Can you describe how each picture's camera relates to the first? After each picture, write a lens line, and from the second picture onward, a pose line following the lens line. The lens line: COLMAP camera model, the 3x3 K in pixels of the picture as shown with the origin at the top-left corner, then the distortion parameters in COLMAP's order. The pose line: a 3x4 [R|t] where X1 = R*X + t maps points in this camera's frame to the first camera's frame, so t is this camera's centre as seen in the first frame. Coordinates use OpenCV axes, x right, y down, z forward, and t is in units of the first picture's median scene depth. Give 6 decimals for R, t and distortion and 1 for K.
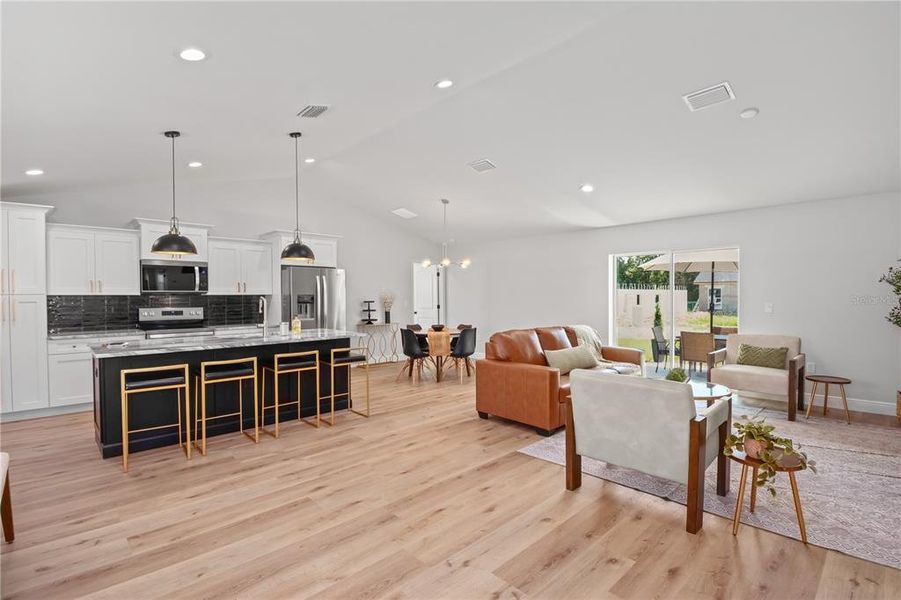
lens RADIAL K [[433.8, 0, 460.2], [0, 433.8, 304.5], [0, 0, 1]] dist [-0.000928, -0.010001]
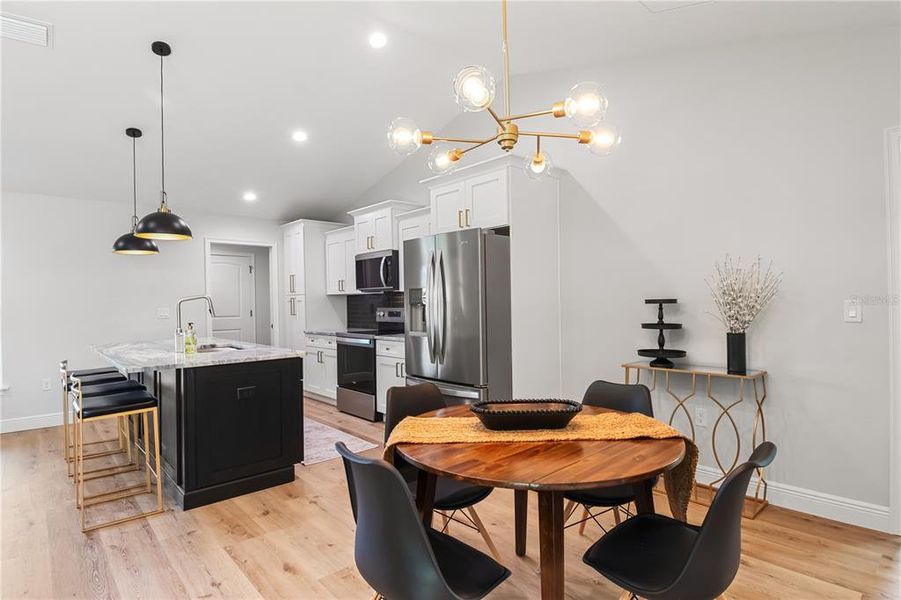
lens RADIAL K [[481.2, 0, 451.3], [0, 481.2, 291.4], [0, 0, 1]] dist [0.008336, -0.014645]
pose [[-0.050645, -0.014155, -0.998616, 0.257715], [-0.003183, 0.999897, -0.014011, -0.011351], [0.998712, 0.002469, -0.050685, 1.140547]]
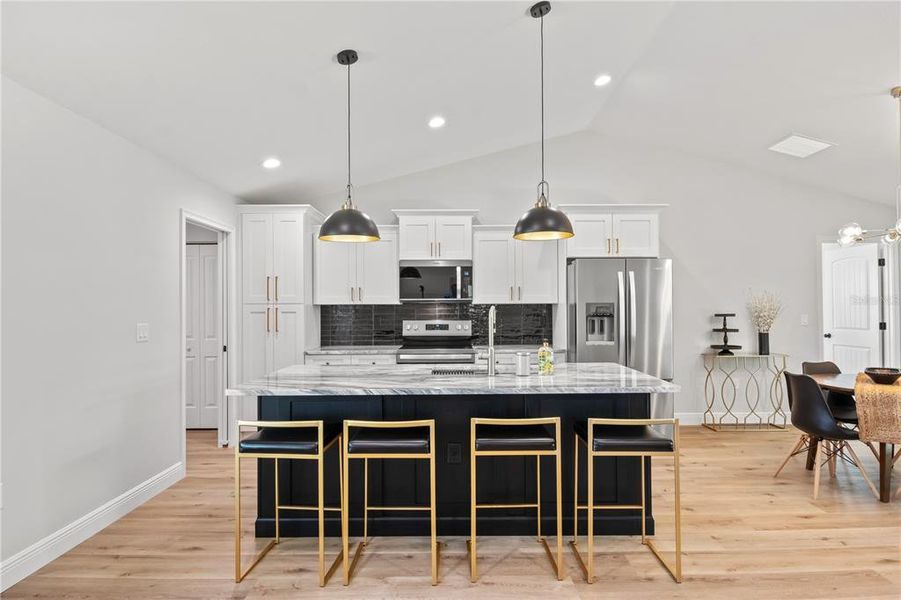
lens RADIAL K [[481.2, 0, 456.5], [0, 481.2, 305.2], [0, 0, 1]] dist [0.008336, -0.014645]
pose [[0.719940, -0.003538, -0.694027, -0.029362], [-0.012757, 0.999751, -0.018330, -0.004457], [0.693919, 0.022050, 0.719715, 0.386407]]
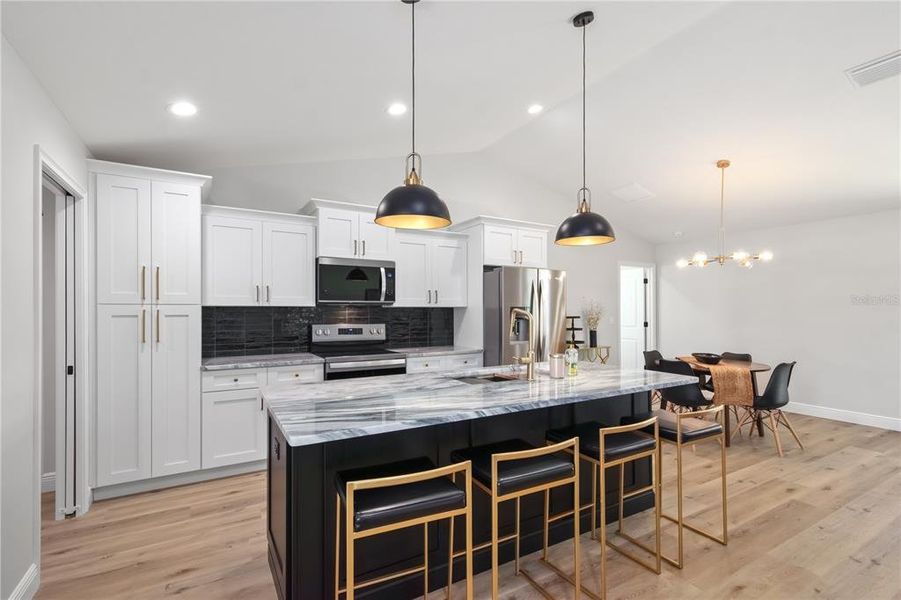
lens RADIAL K [[420.8, 0, 455.8], [0, 420.8, 310.4], [0, 0, 1]] dist [0.008641, -0.001376]
pose [[0.972527, 0.003521, -0.232762, -0.319455], [-0.008497, 0.999756, -0.020377, -0.002601], [0.232633, 0.021795, 0.972320, 0.340740]]
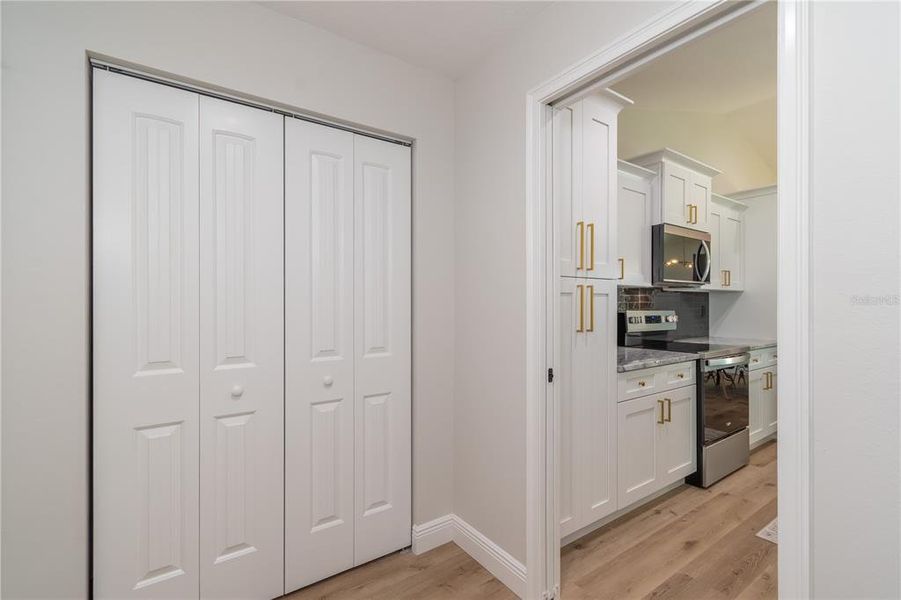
lens RADIAL K [[406.2, 0, 450.7], [0, 406.2, 302.7], [0, 0, 1]] dist [0.000910, -0.000498]
pose [[0.986714, 0.003405, -0.162429, -0.837378], [-0.007612, 0.999651, -0.025289, 0.012983], [0.162287, 0.026189, 0.986396, 0.396664]]
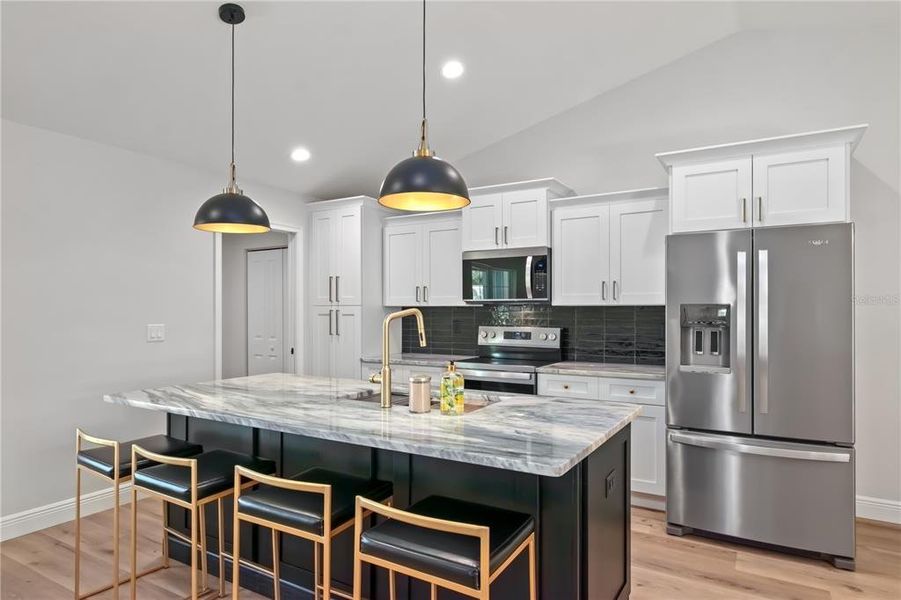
lens RADIAL K [[526.3, 0, 454.0], [0, 526.3, 306.0], [0, 0, 1]] dist [-0.005814, 0.006866]
pose [[0.258333, -0.005019, -0.966043, 0.032266], [-0.022033, 0.999696, -0.011086, -0.011521], [0.965805, 0.024149, 0.258144, 0.709552]]
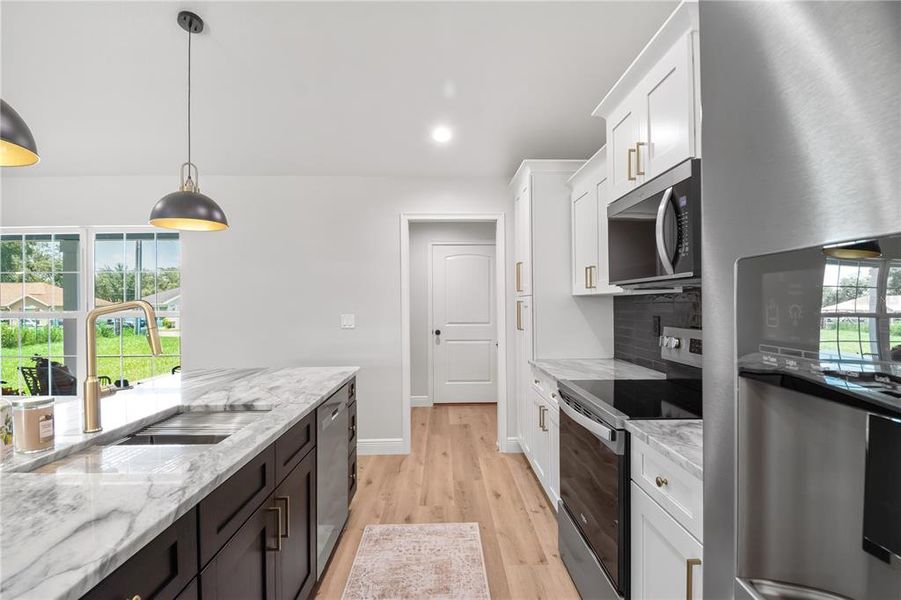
lens RADIAL K [[433.8, 0, 454.0], [0, 433.8, 302.6], [0, 0, 1]] dist [-0.000928, -0.010001]
pose [[-0.680277, 0.008172, -0.732909, -0.306548], [-0.005314, 0.999857, 0.016081, -0.016995], [0.732935, 0.014834, -0.680136, 1.063315]]
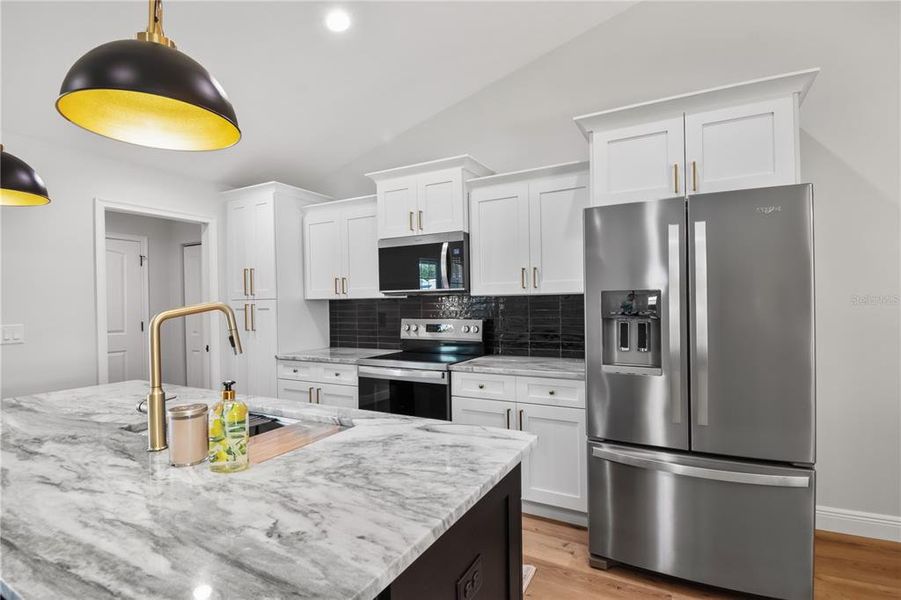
lens RADIAL K [[433.8, 0, 455.6], [0, 433.8, 300.7], [0, 0, 1]] dist [-0.000928, -0.010001]
pose [[0.297888, -0.004446, -0.954590, -0.104871], [-0.006076, 0.999960, -0.006554, -0.013025], [0.954581, 0.007753, 0.297849, 0.836250]]
